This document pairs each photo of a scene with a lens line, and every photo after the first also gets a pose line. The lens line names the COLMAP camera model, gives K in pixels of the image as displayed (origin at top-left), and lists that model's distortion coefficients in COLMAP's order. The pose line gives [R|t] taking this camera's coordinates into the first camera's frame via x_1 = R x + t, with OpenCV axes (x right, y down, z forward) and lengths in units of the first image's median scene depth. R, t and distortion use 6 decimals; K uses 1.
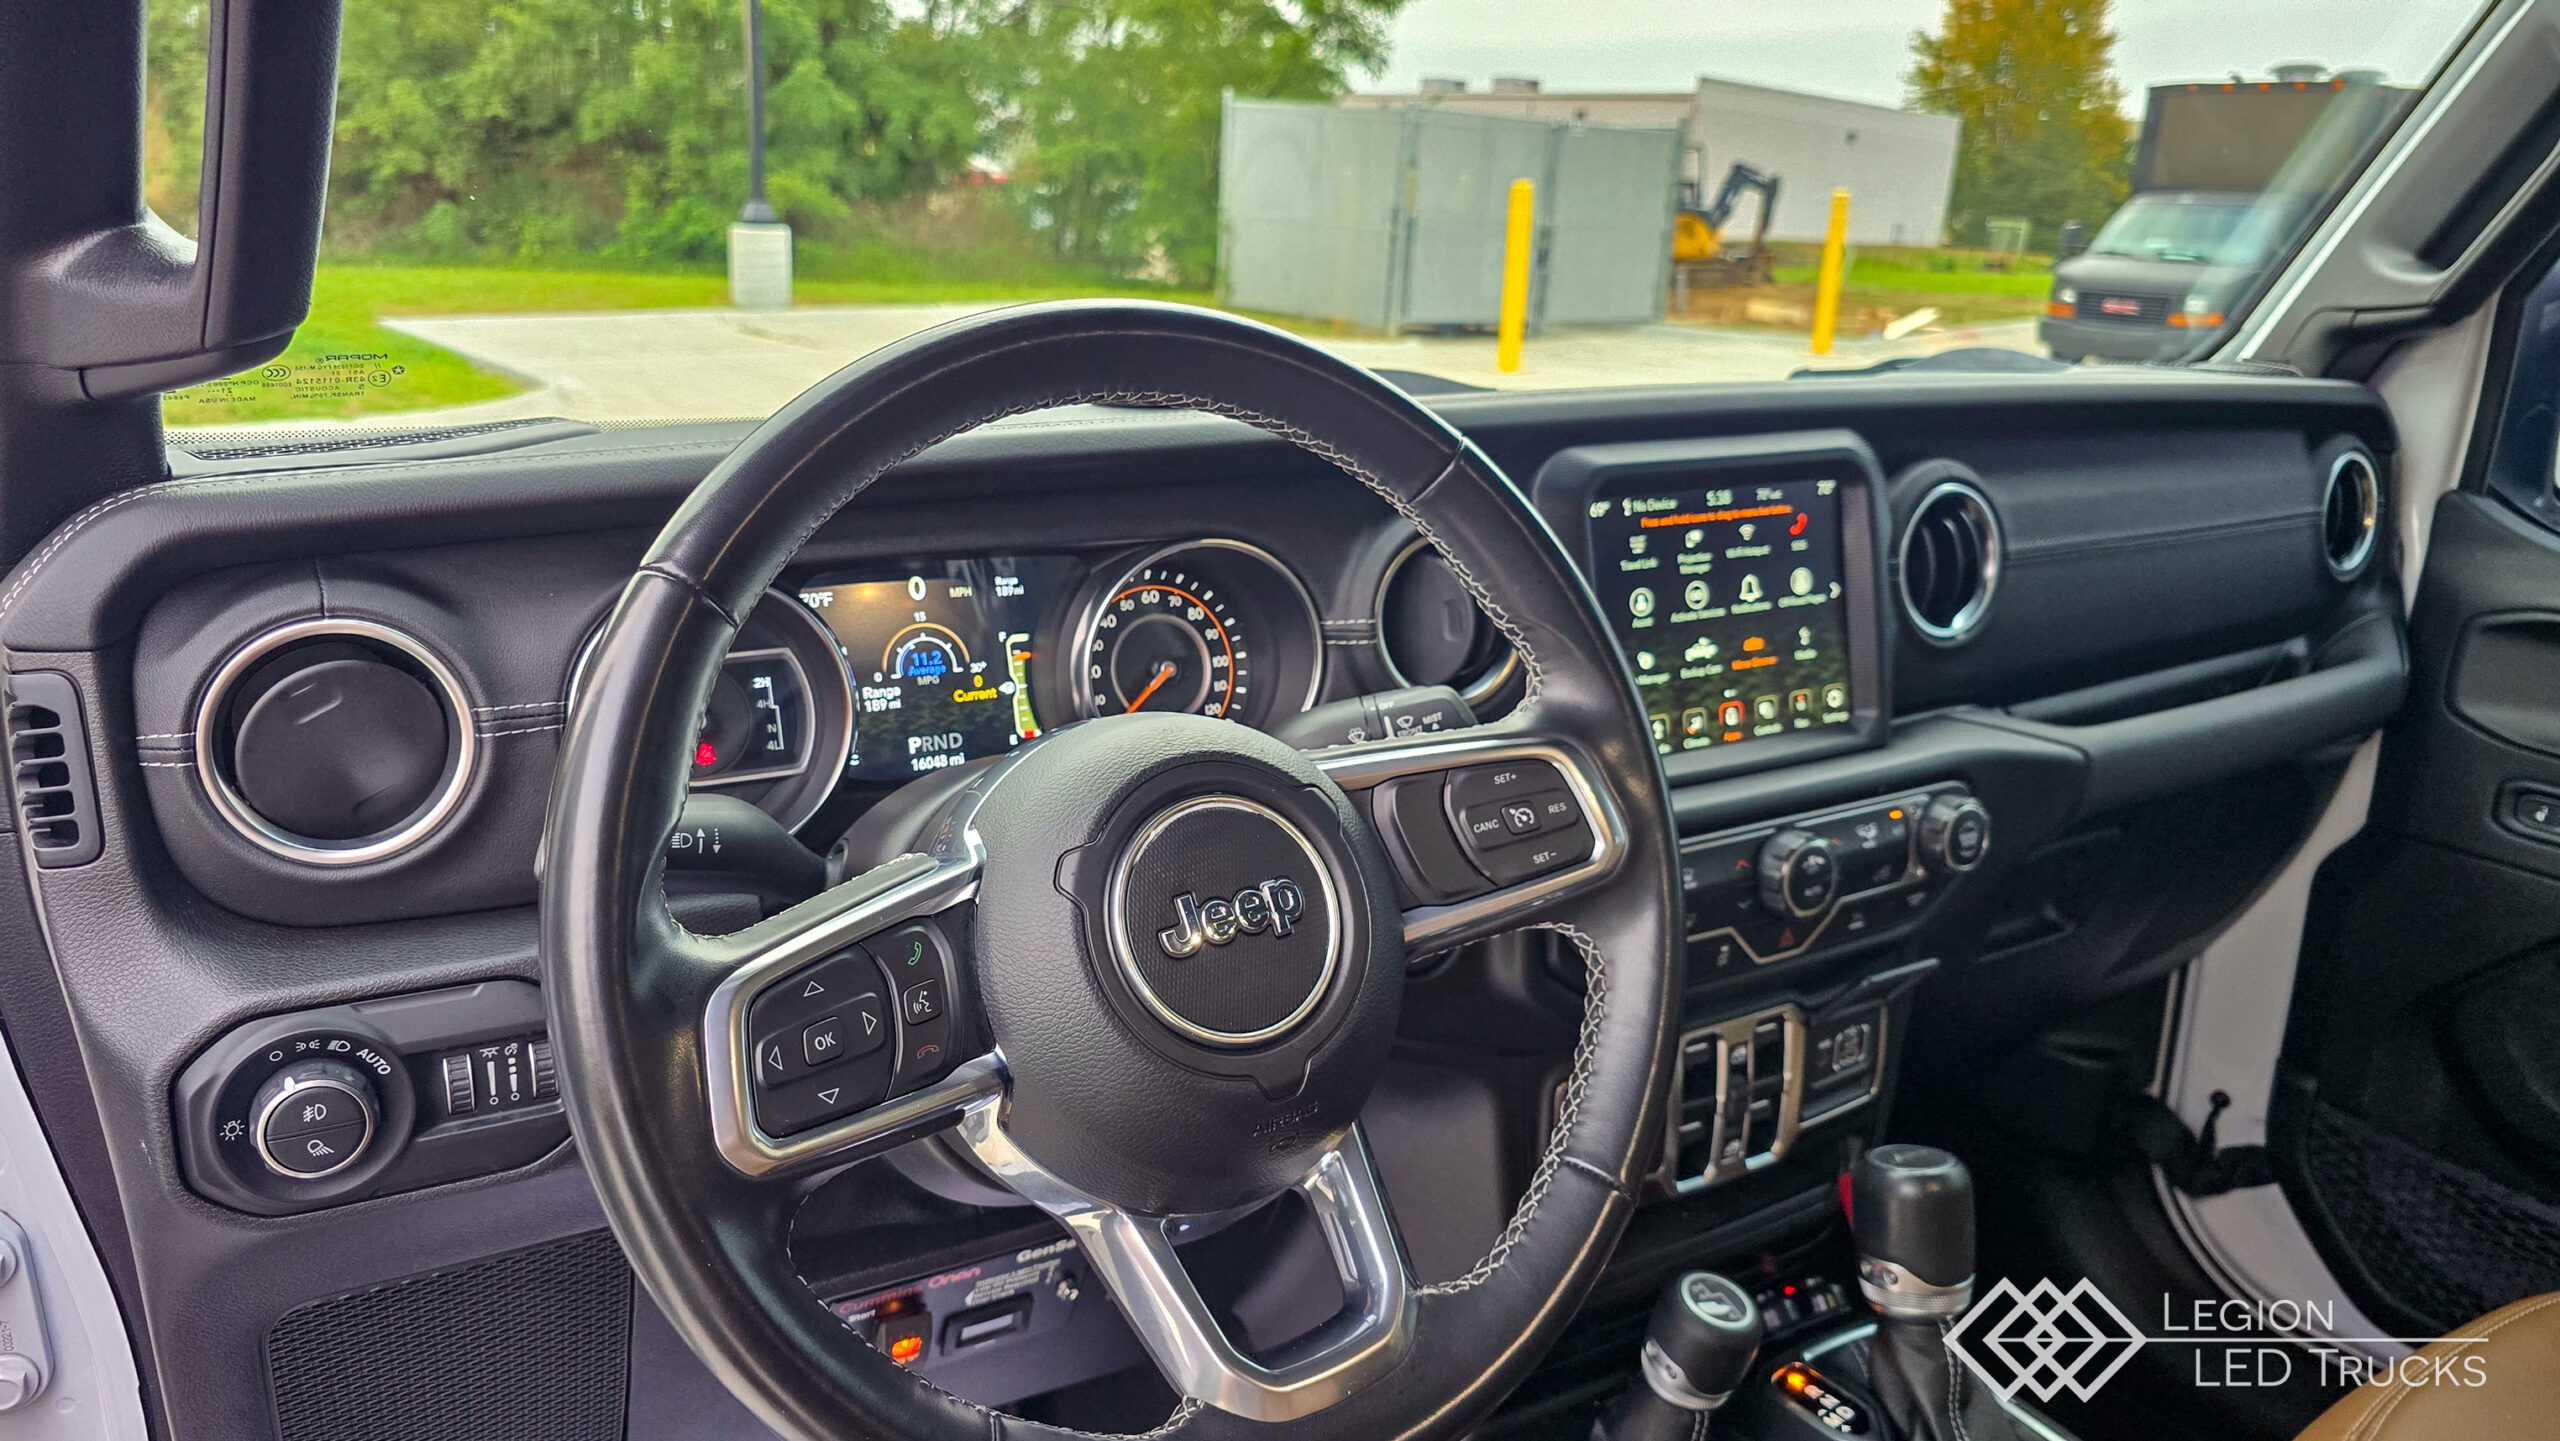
lens RADIAL K [[1699.8, 0, 1307.5], [0, 1699.8, 736.4], [0, 0, 1]] dist [0.063088, -0.054884]
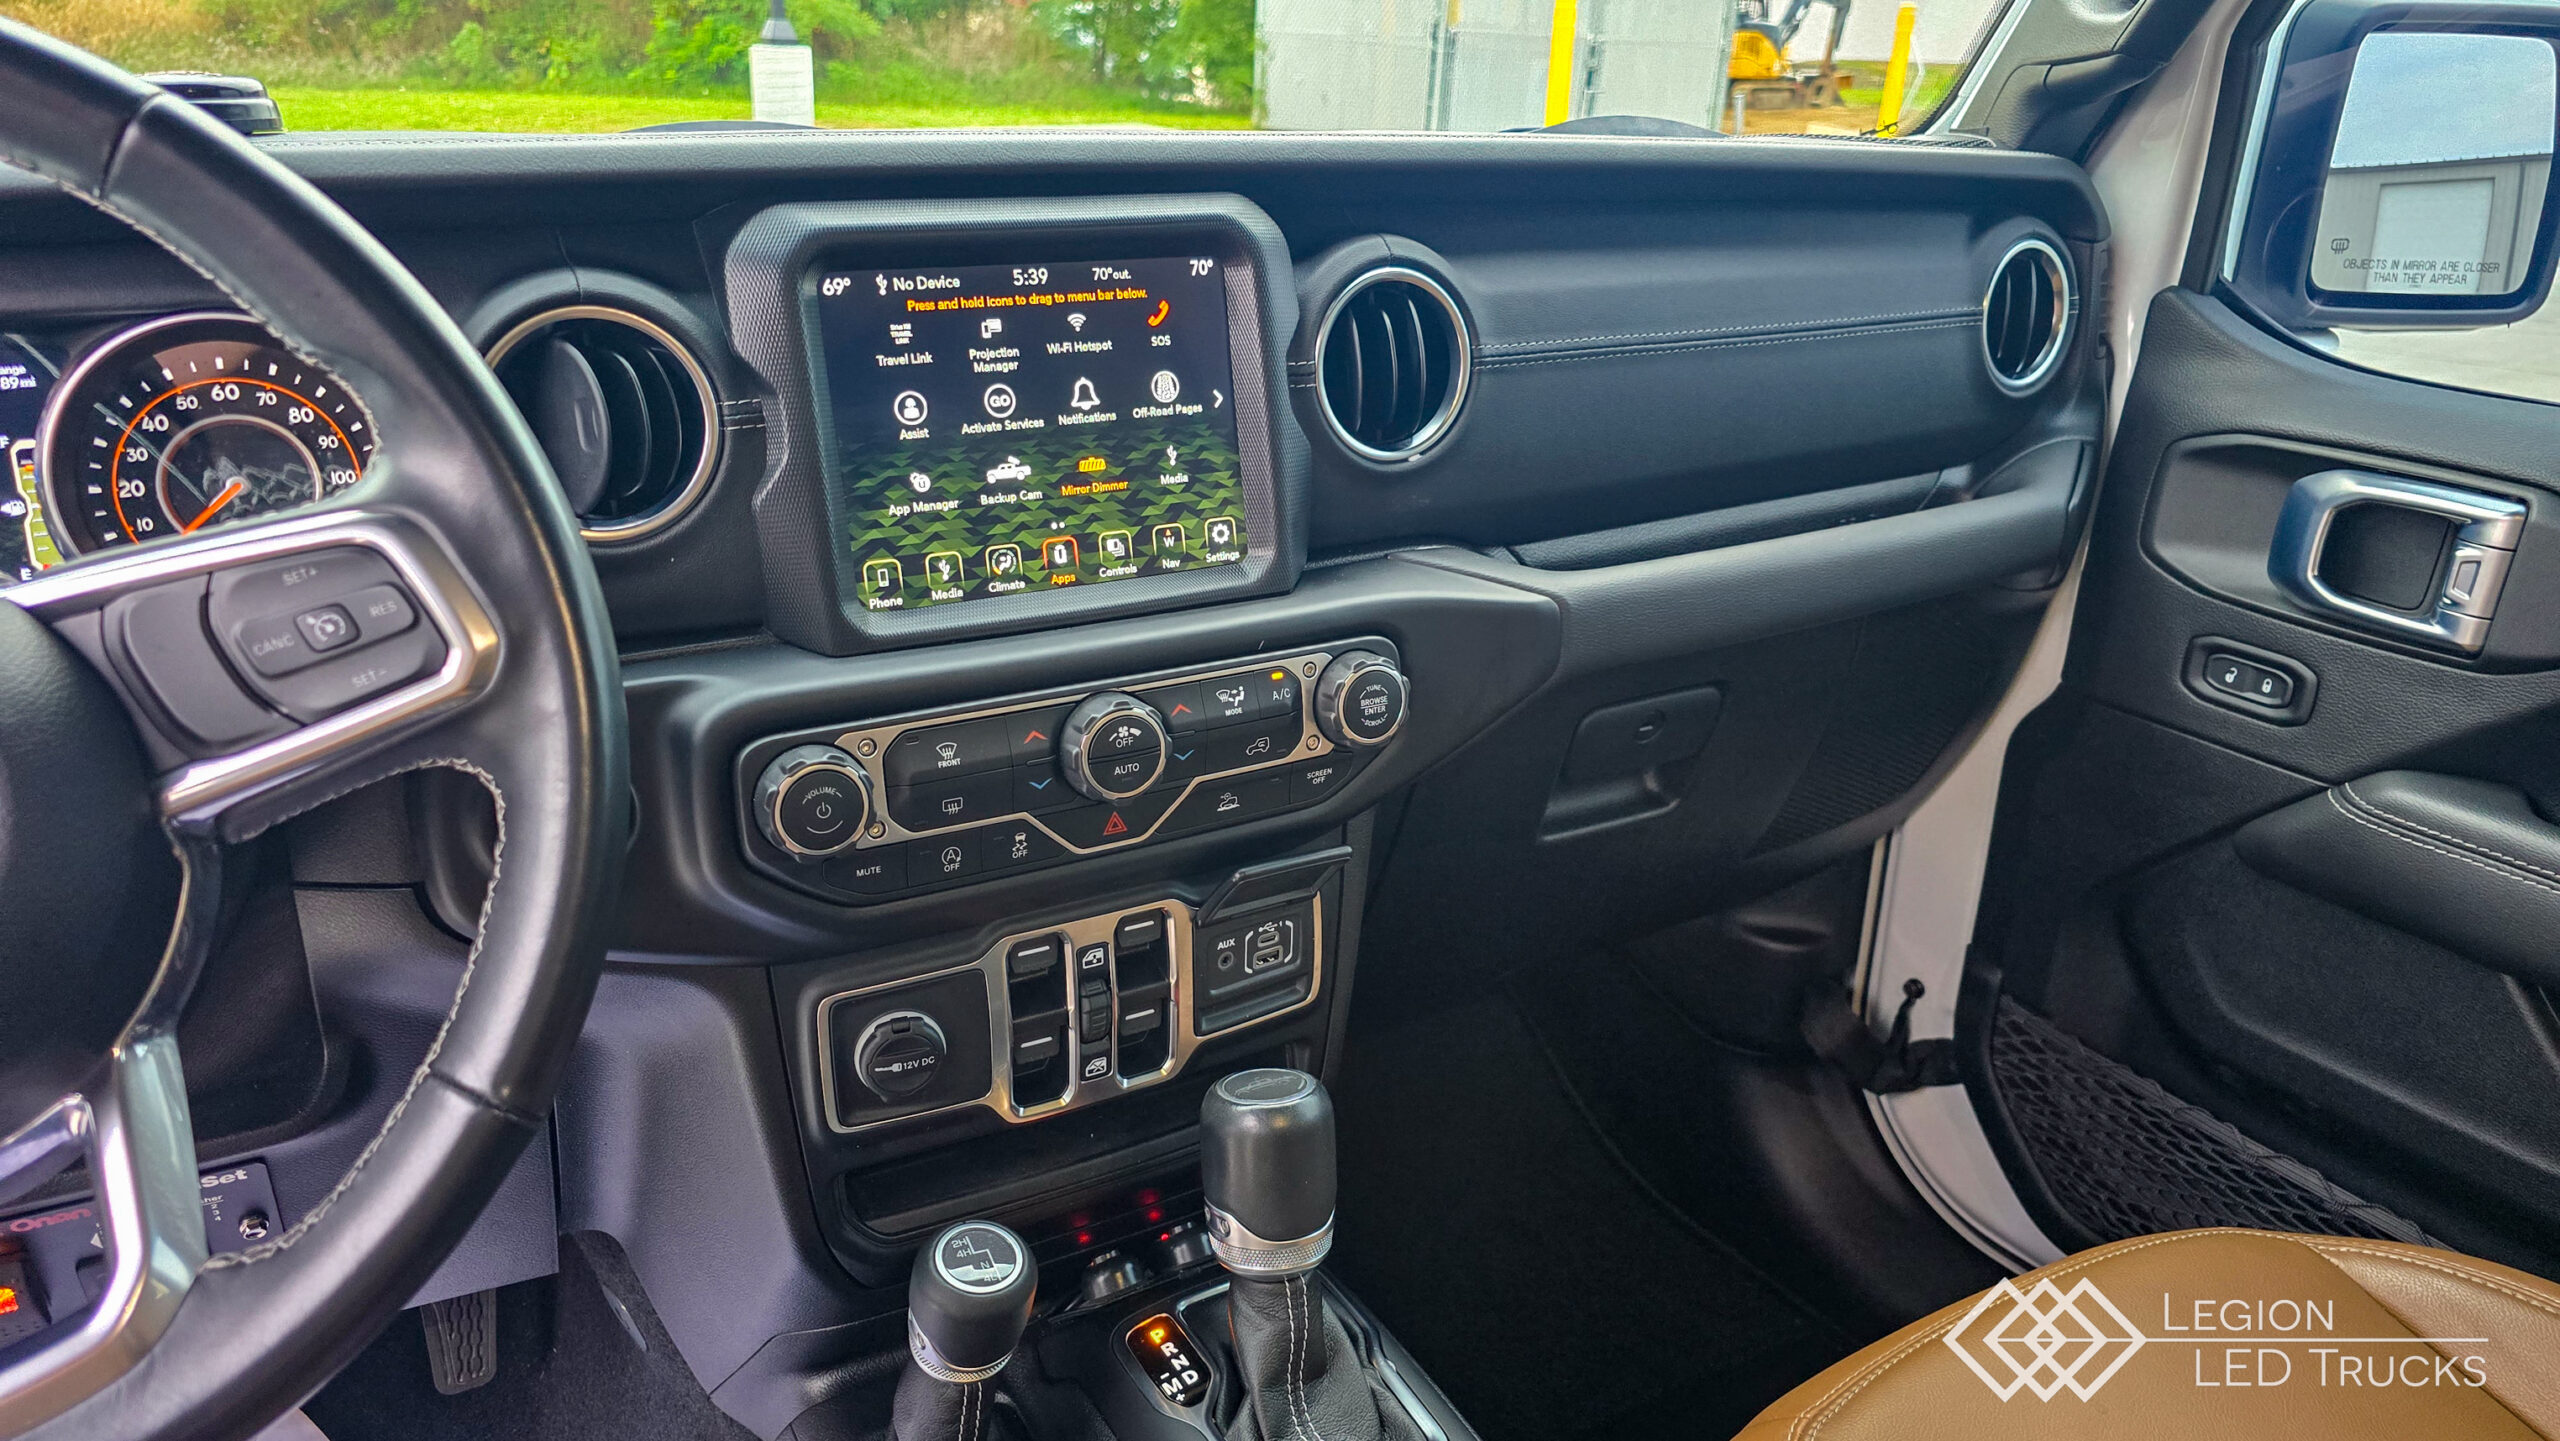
lens RADIAL K [[1699.8, 0, 1250.3], [0, 1699.8, 735.3], [0, 0, 1]] dist [0.063088, -0.054884]
pose [[0.999017, 0.011320, -0.042855, 0.365537], [-0.007229, 0.995505, 0.094435, -0.002766], [0.043732, -0.094033, 0.994608, 0.184233]]
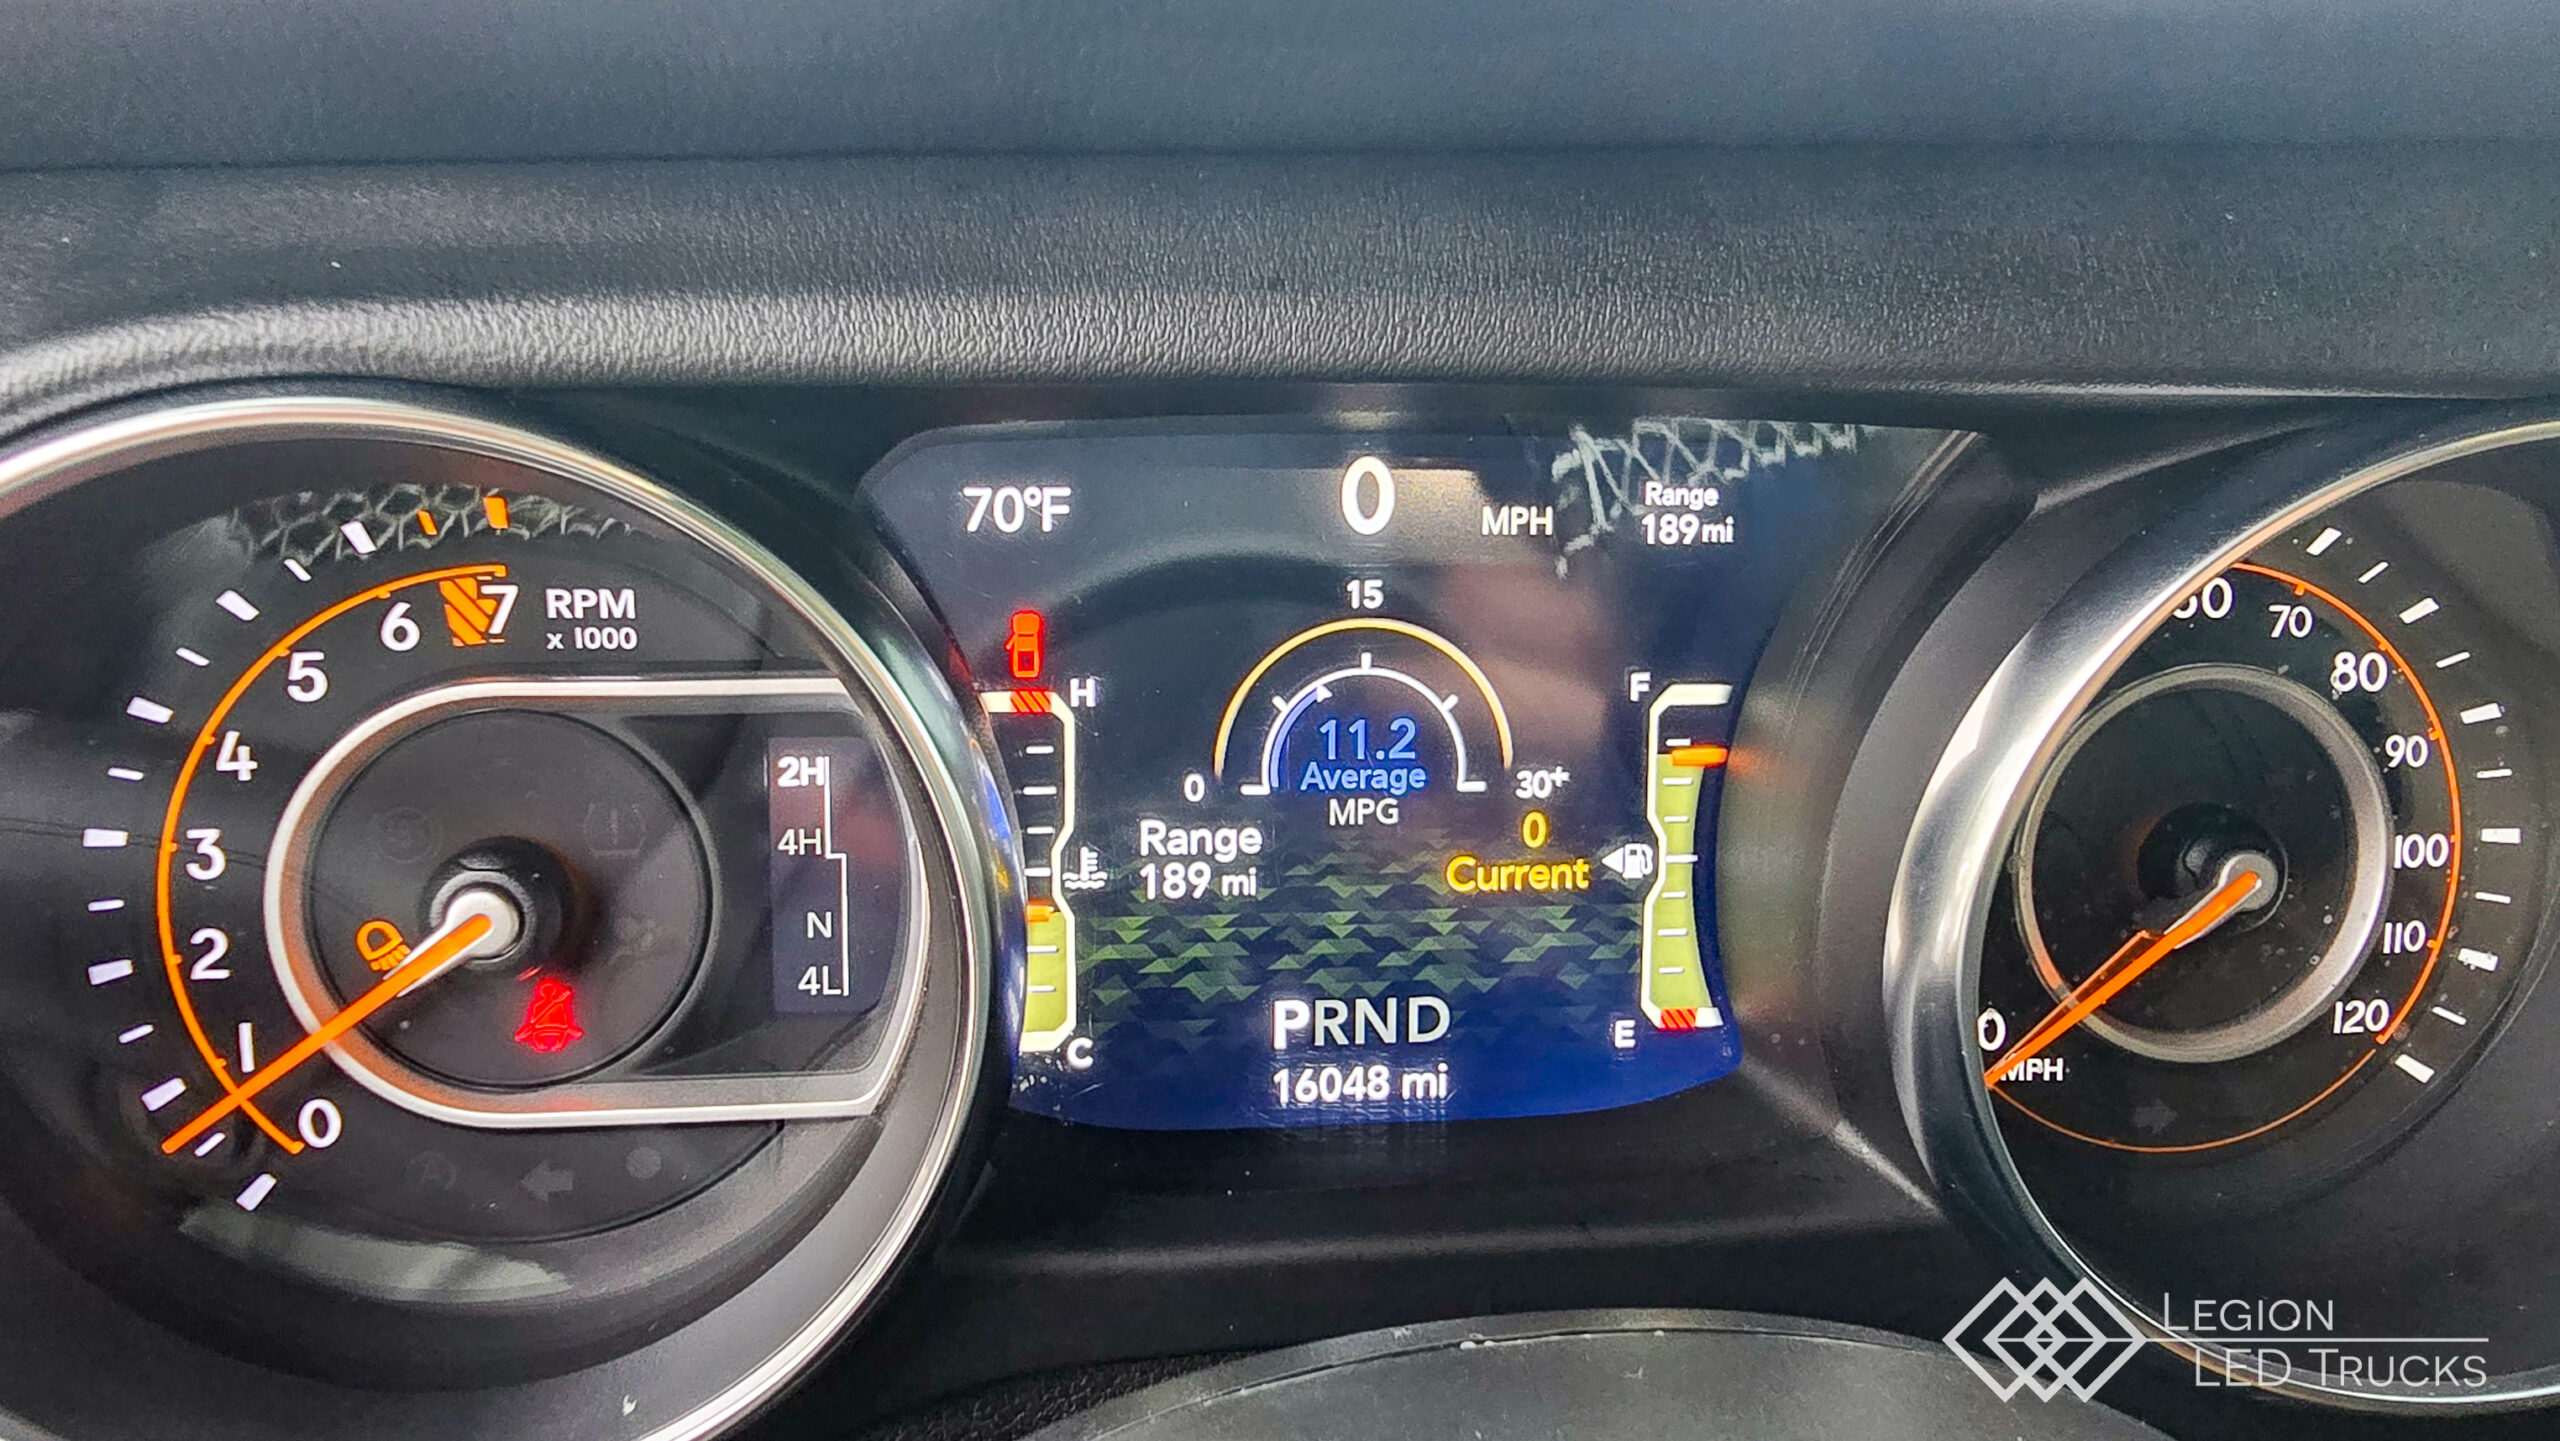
lens RADIAL K [[1028.6, 0, 1272.4], [0, 1028.6, 609.8], [0, 0, 1]] dist [-0.006278, 0.000434]
pose [[0.895455, 0.142916, -0.421586, -0.137796], [-0.120905, 0.989544, 0.078648, -0.065601], [0.428418, -0.019454, 0.903371, 0.689207]]
